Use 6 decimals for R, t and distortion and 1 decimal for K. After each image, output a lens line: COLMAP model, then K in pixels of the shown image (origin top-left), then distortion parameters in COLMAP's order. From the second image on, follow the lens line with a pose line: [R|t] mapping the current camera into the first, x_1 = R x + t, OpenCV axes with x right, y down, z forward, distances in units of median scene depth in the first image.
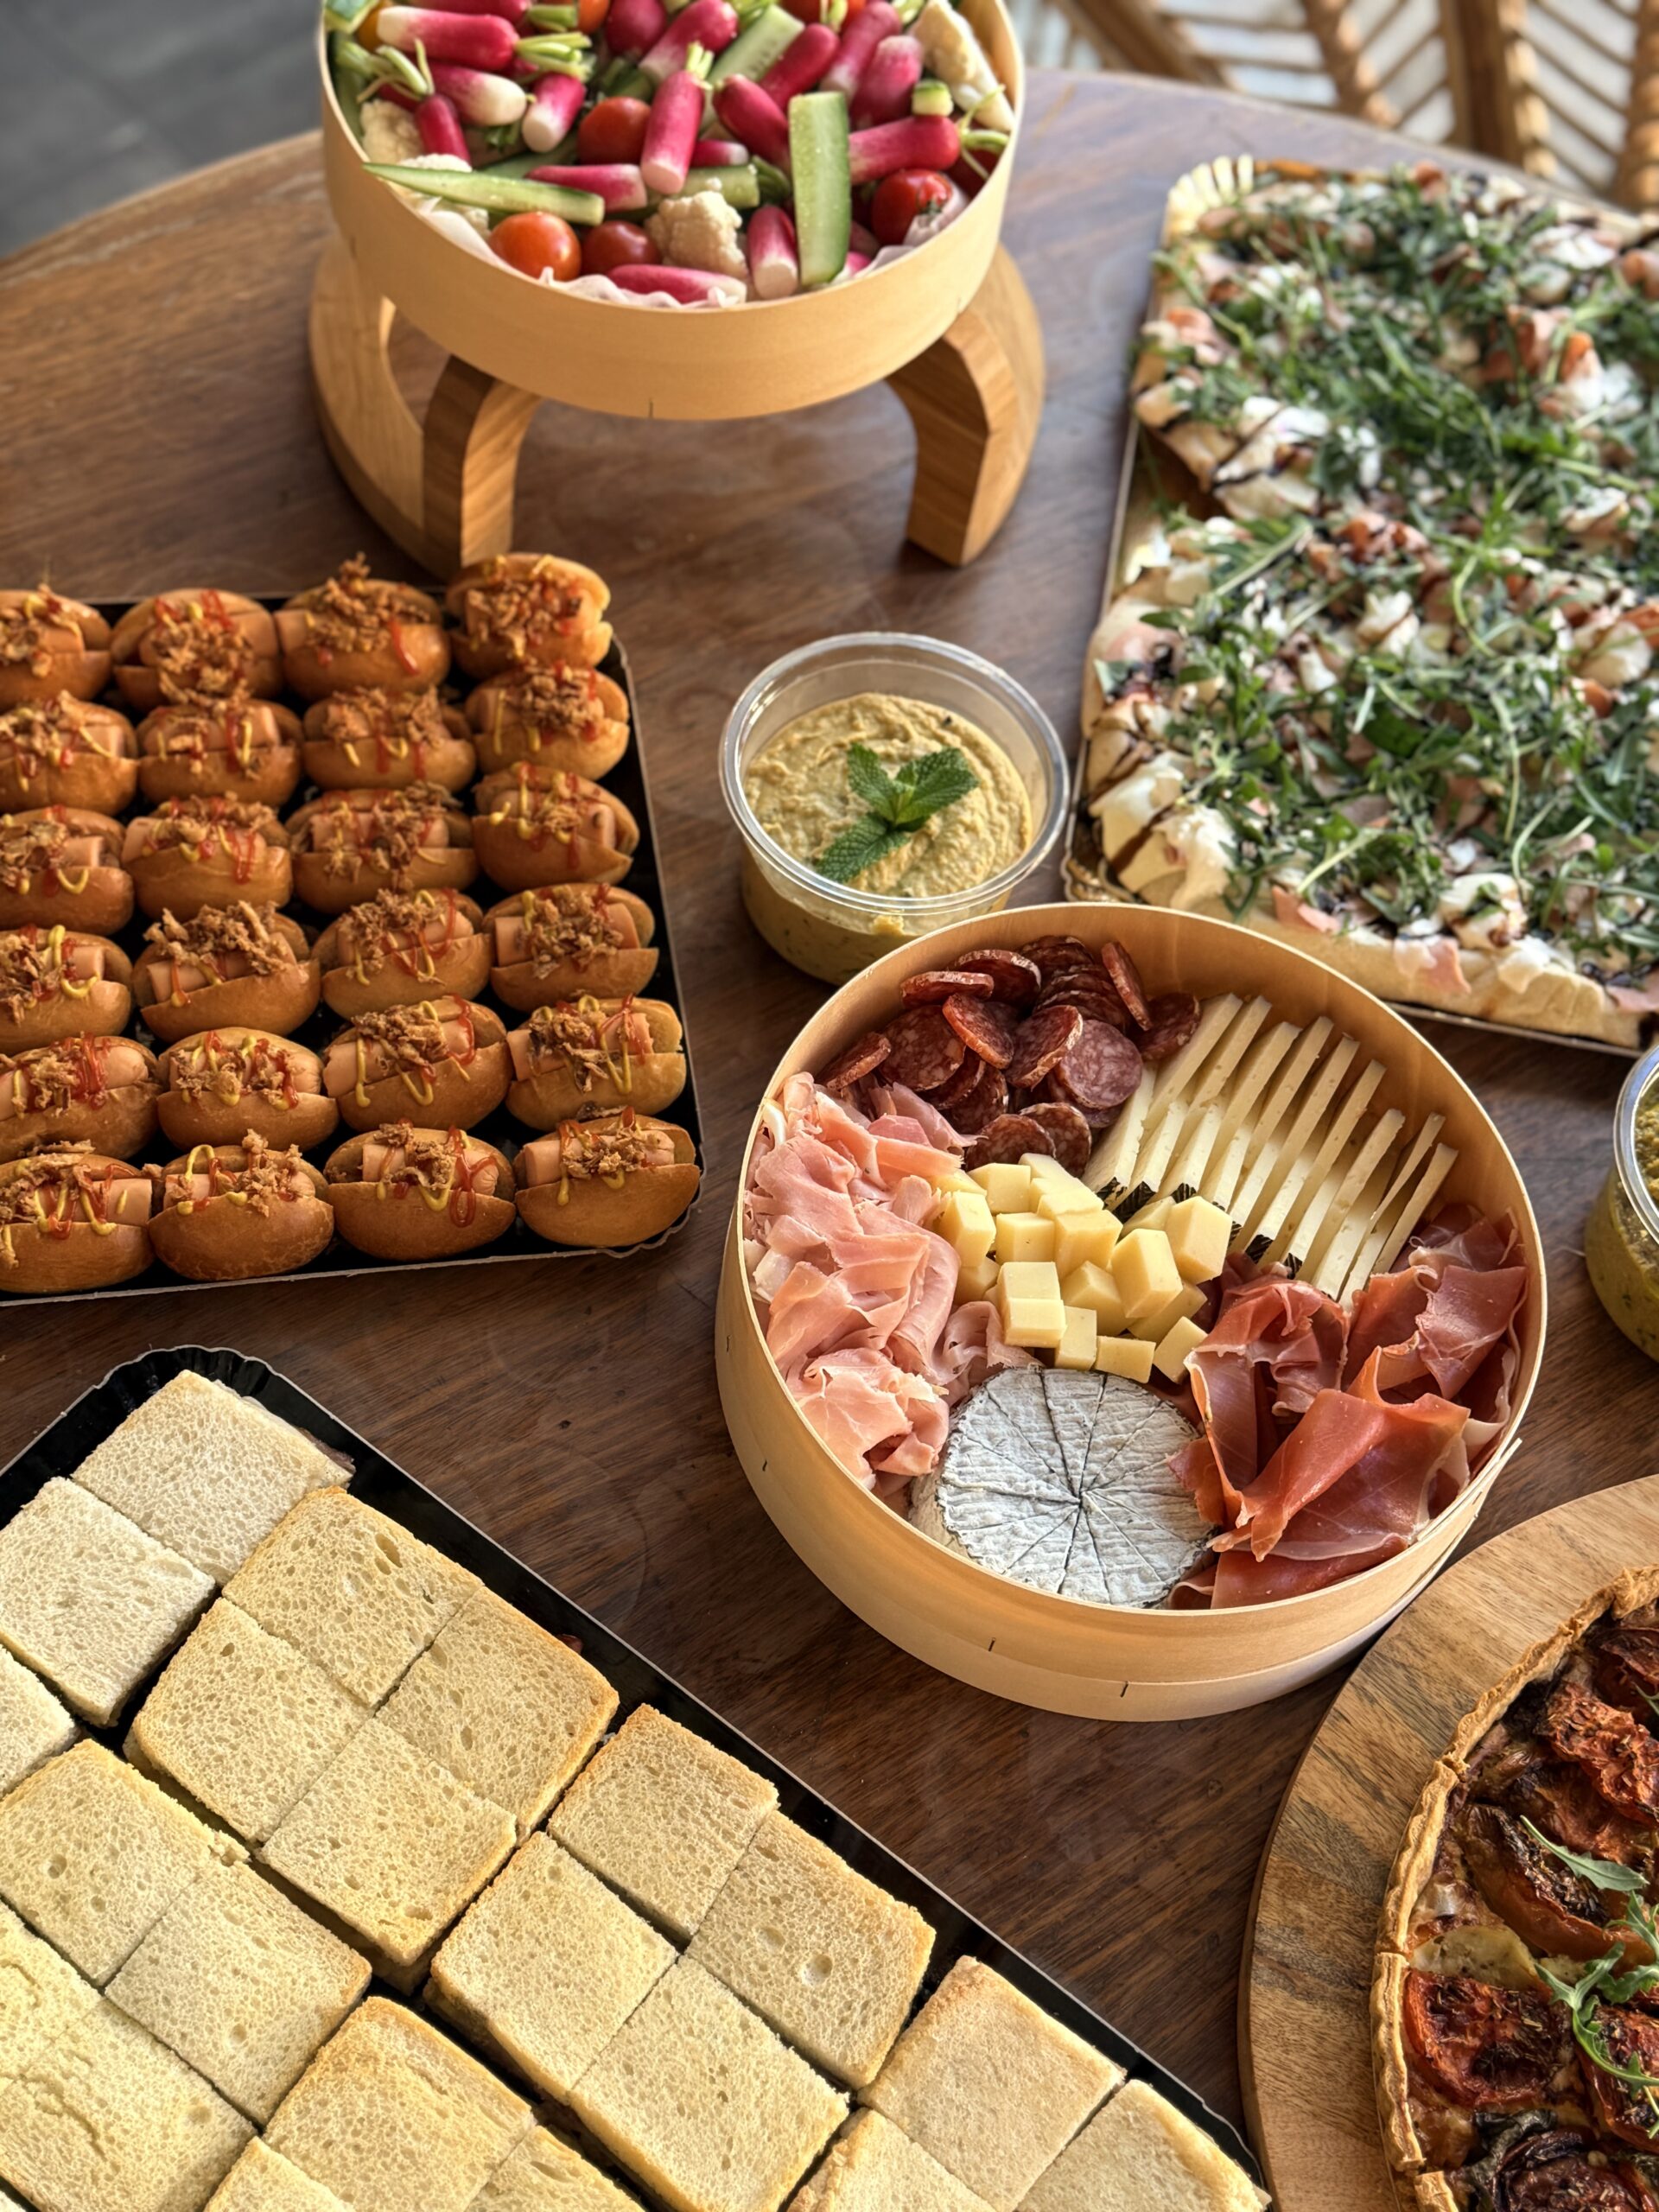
lens RADIAL K [[2864.3, 0, 823.0], [0, 2864.3, 1108.5], [0, 0, 1]] dist [0.126656, 0.000000]
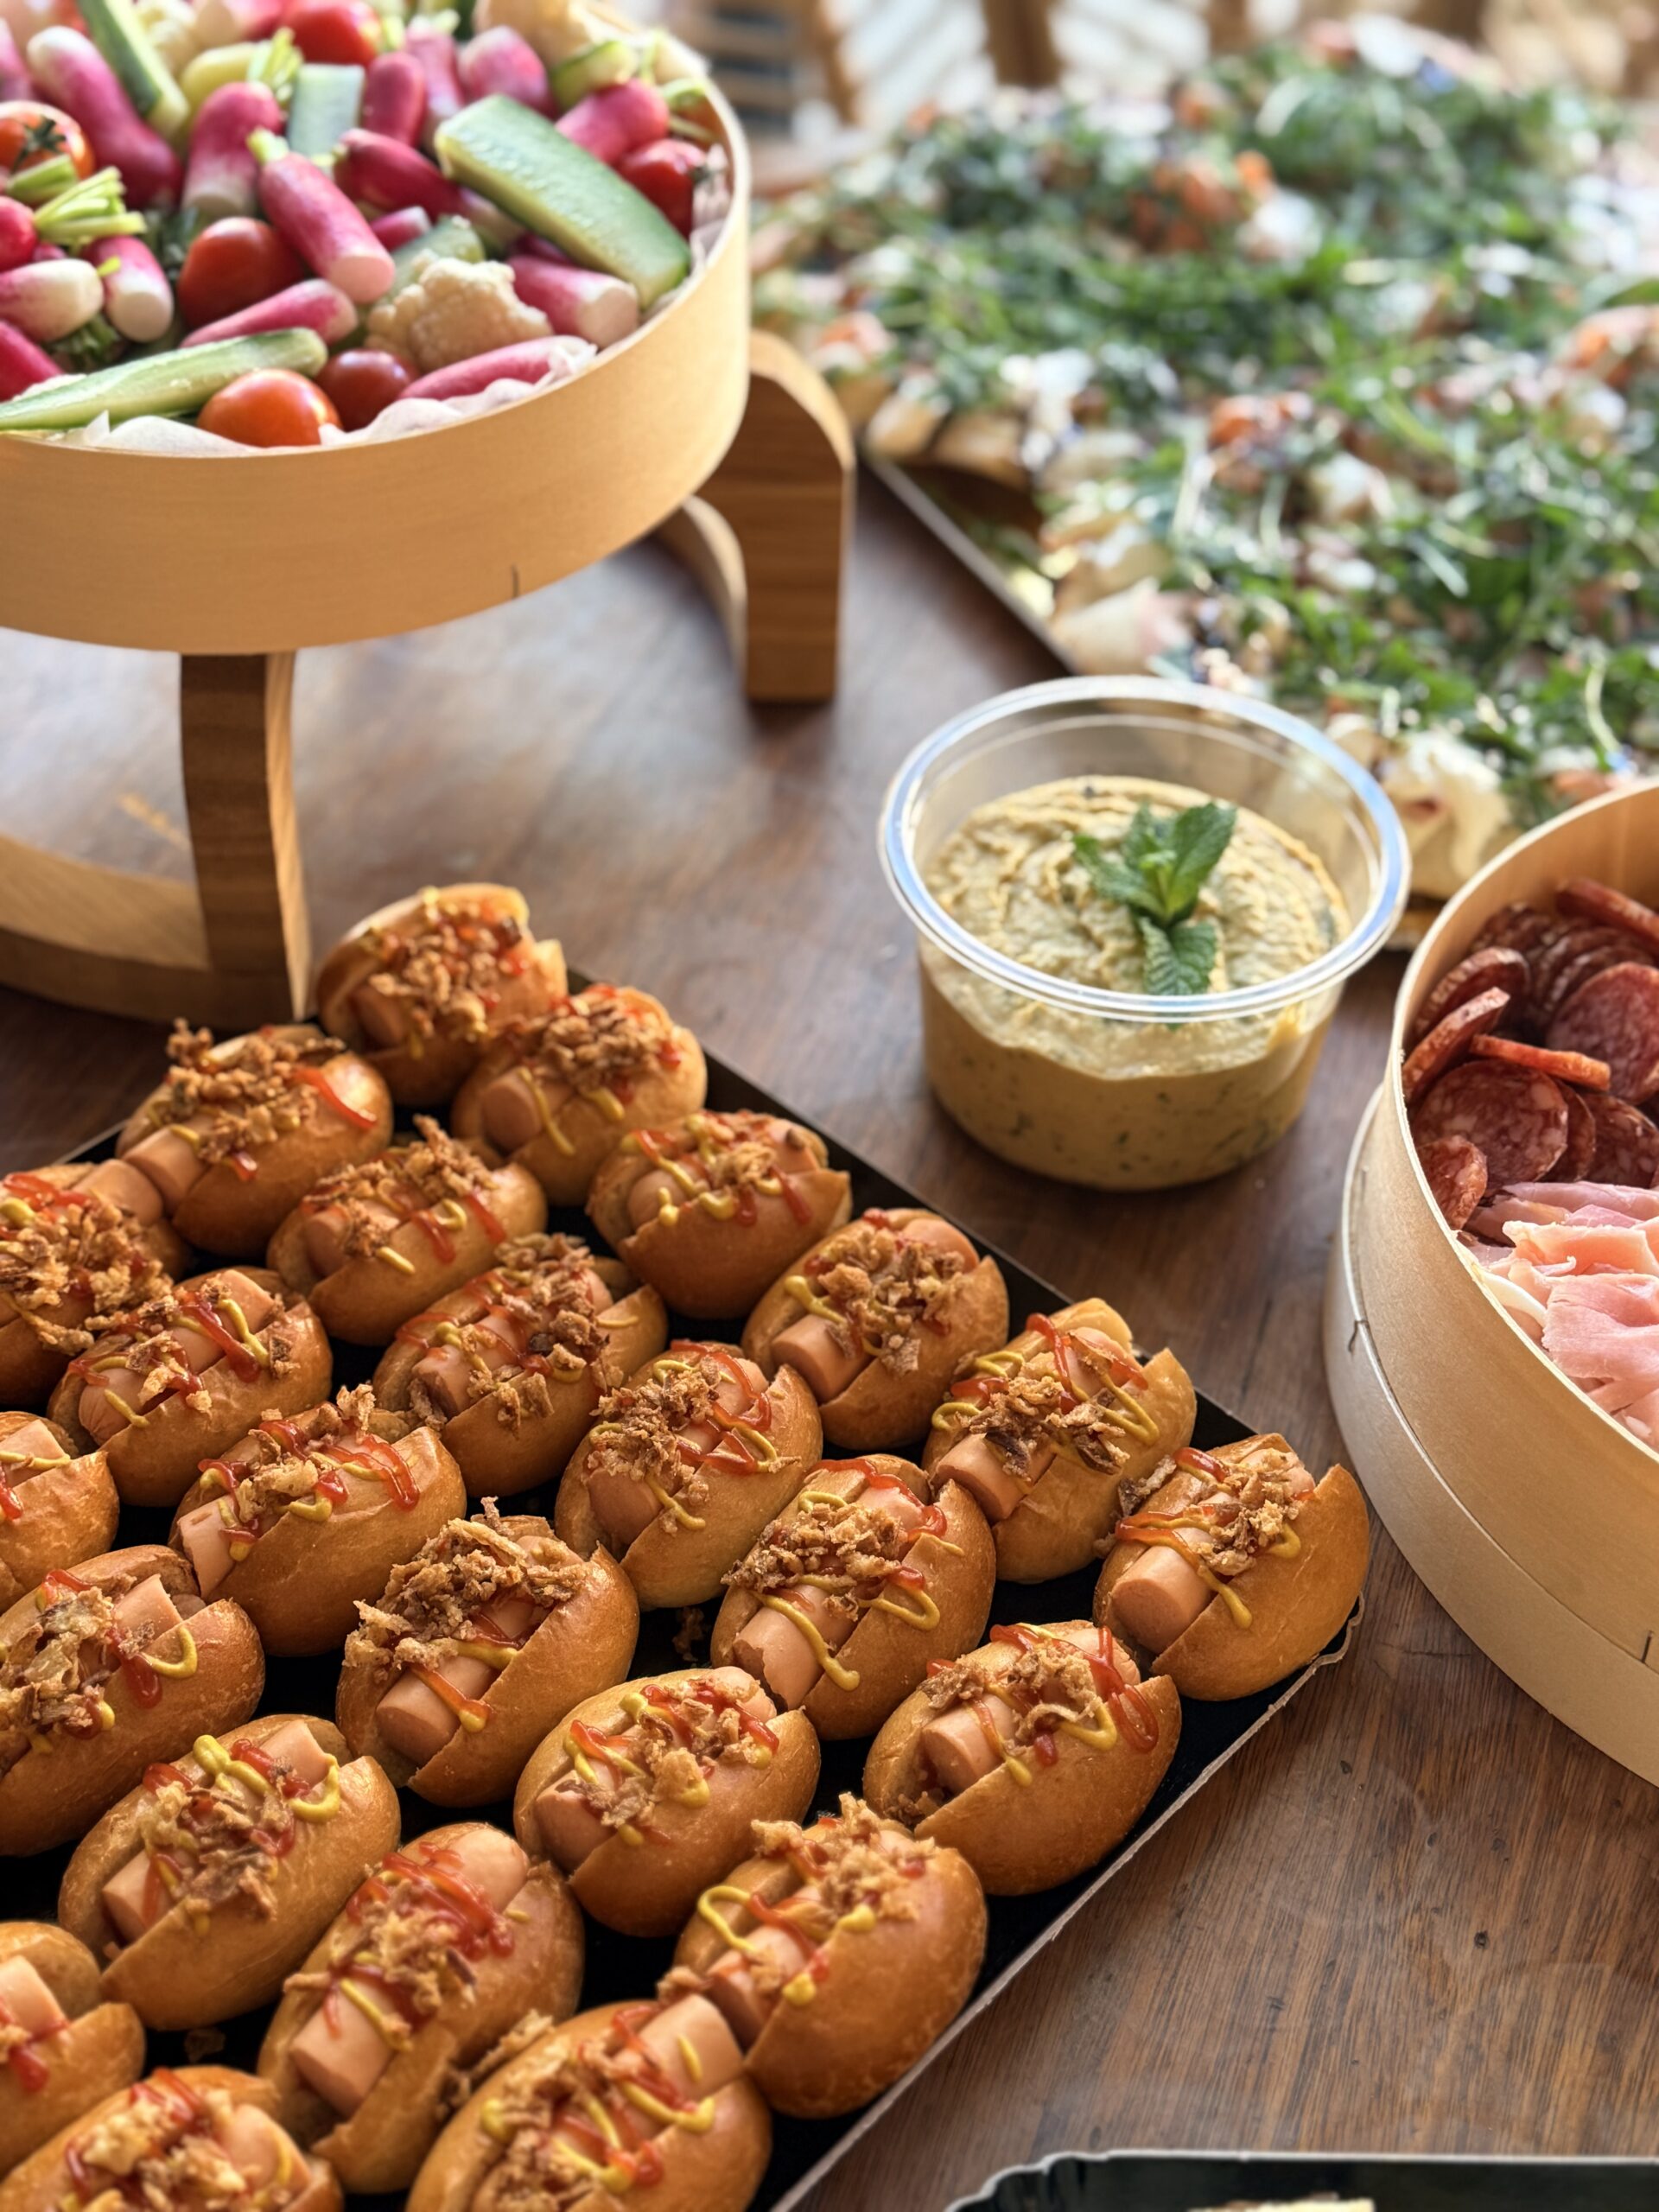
lens RADIAL K [[2864.3, 0, 833.9], [0, 2864.3, 1098.1], [0, 0, 1]] dist [0.126656, 0.000000]
pose [[0.792271, -0.484499, 0.370900, -0.336936], [0.547849, 0.832468, -0.082813, -0.056403], [-0.268640, 0.268808, 0.924973, 0.451643]]
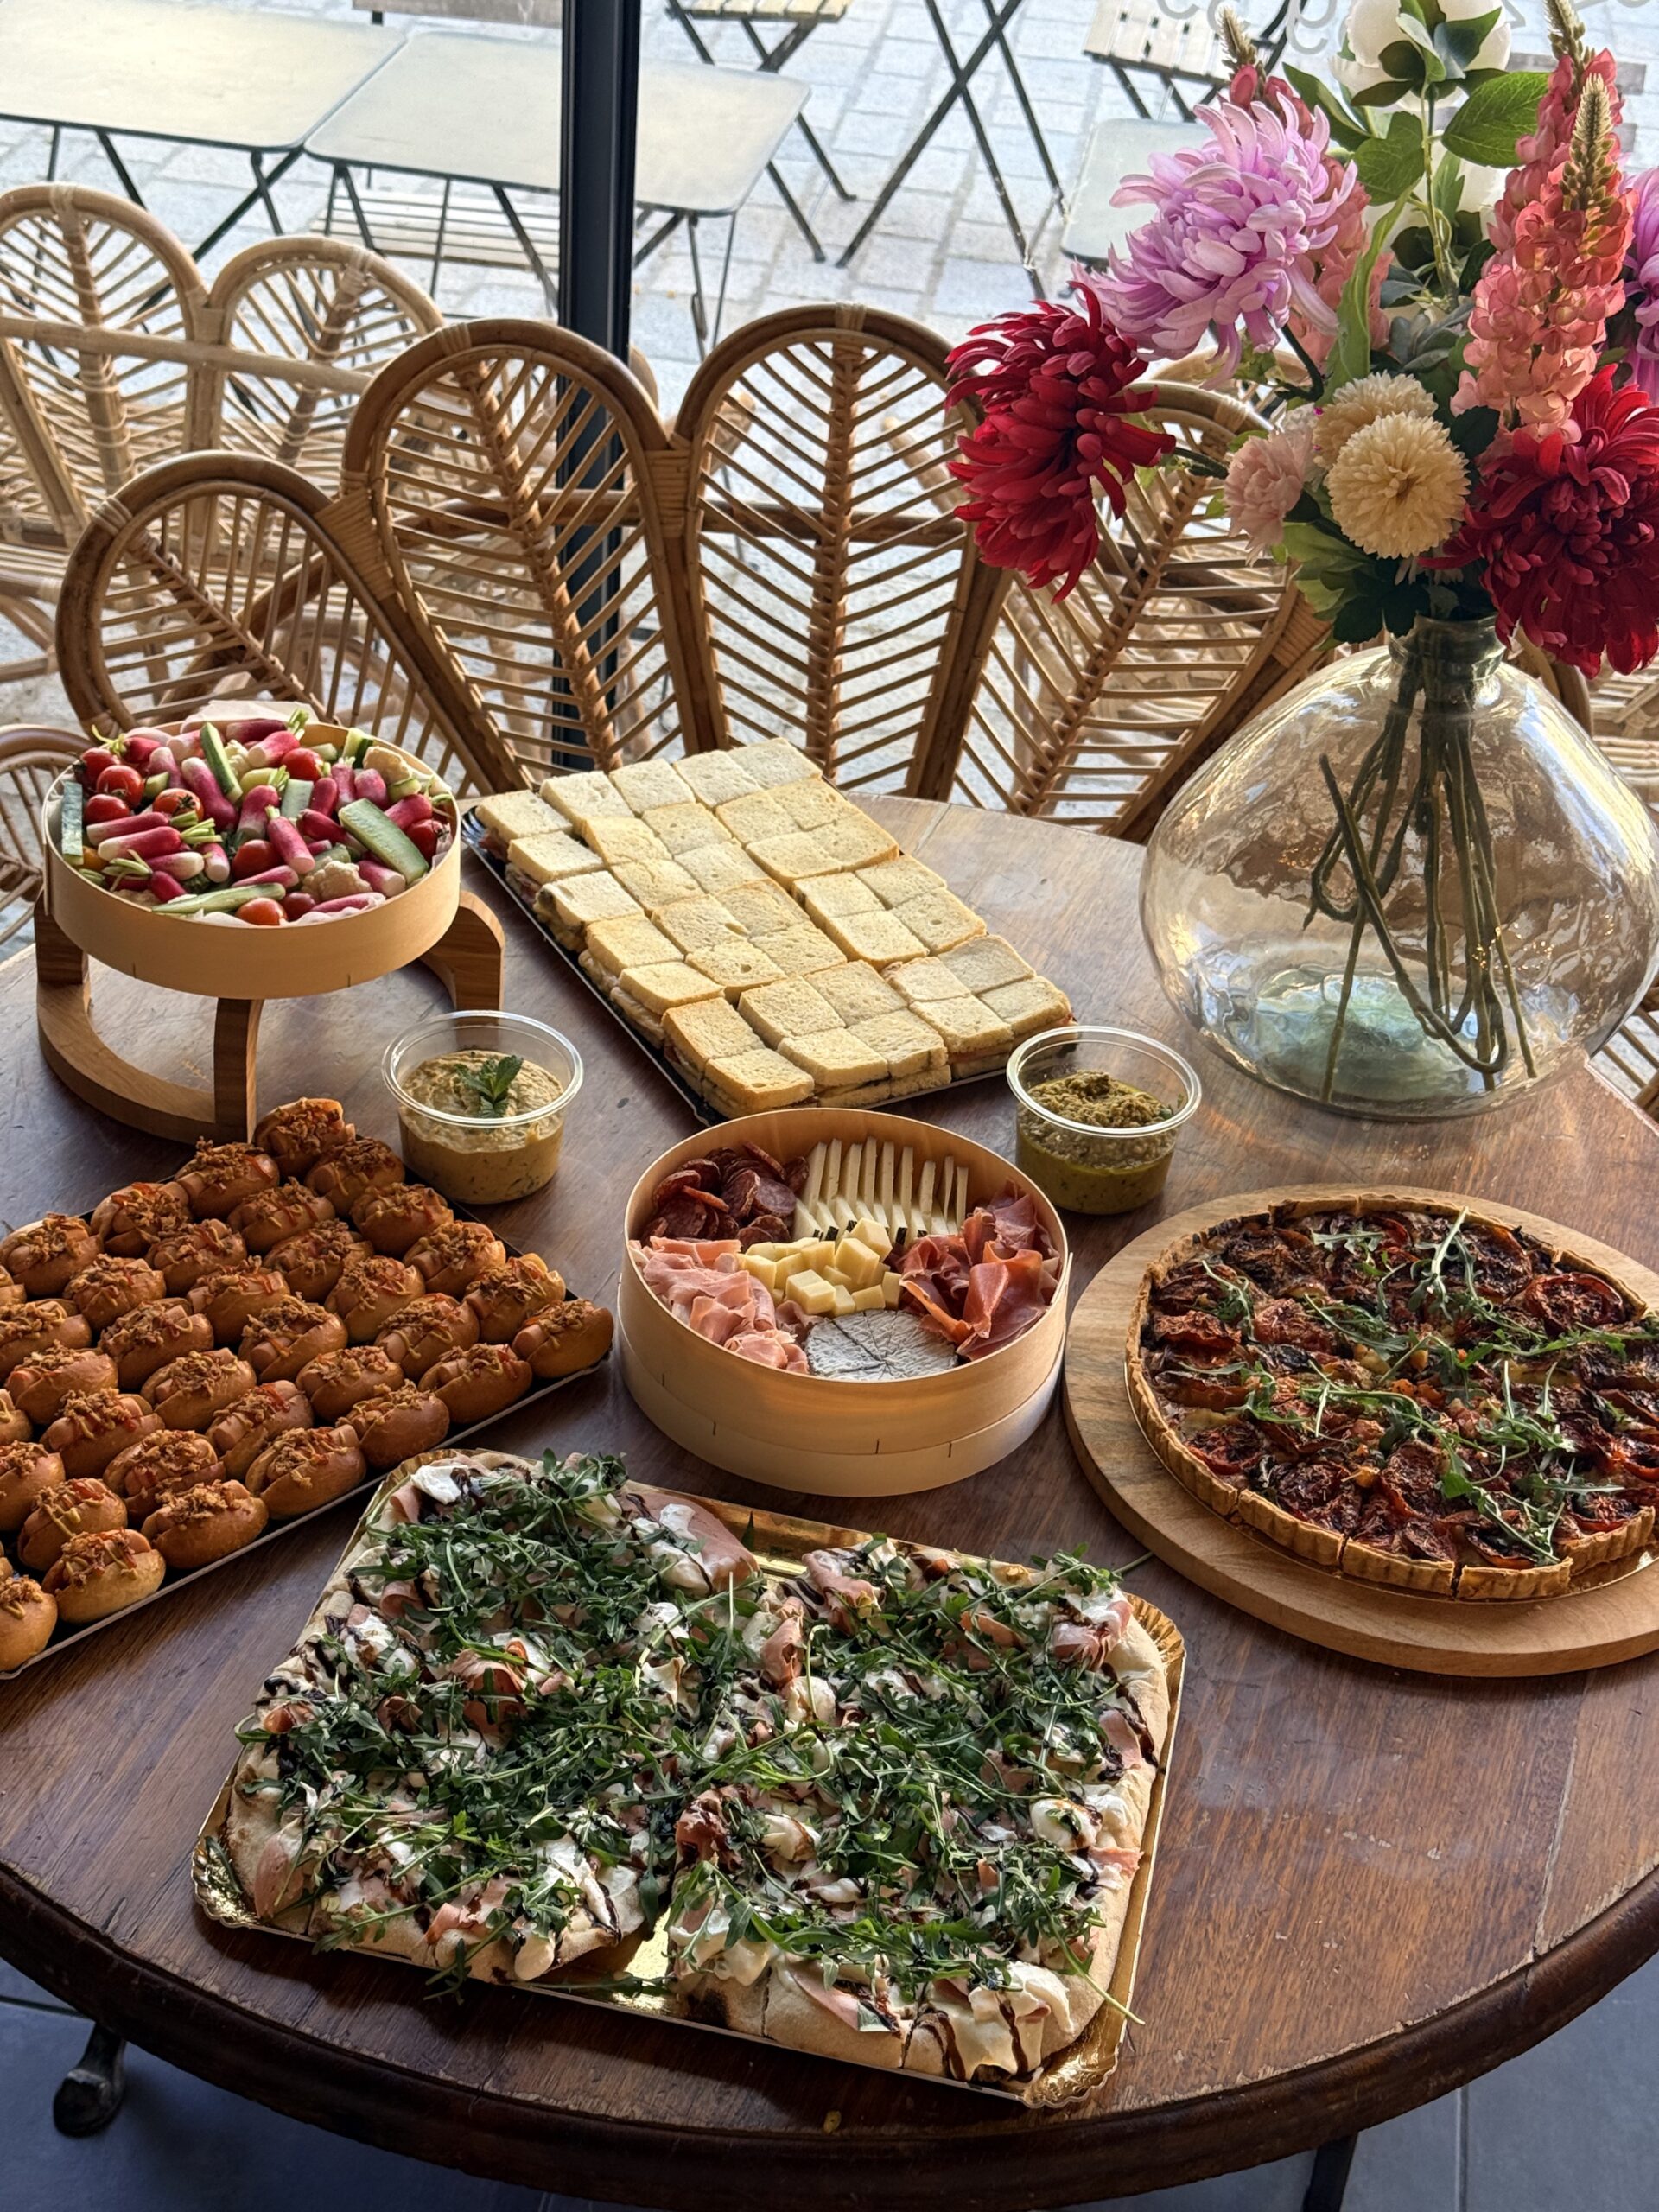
lens RADIAL K [[3080.9, 0, 826.2], [0, 3080.9, 1103.7], [0, 0, 1]] dist [0.160310, 0.000000]
pose [[0.821234, -0.356382, 0.445608, -0.749474], [0.486584, 0.845294, -0.220712, 0.405513], [-0.298012, 0.398082, 0.867594, -0.726869]]
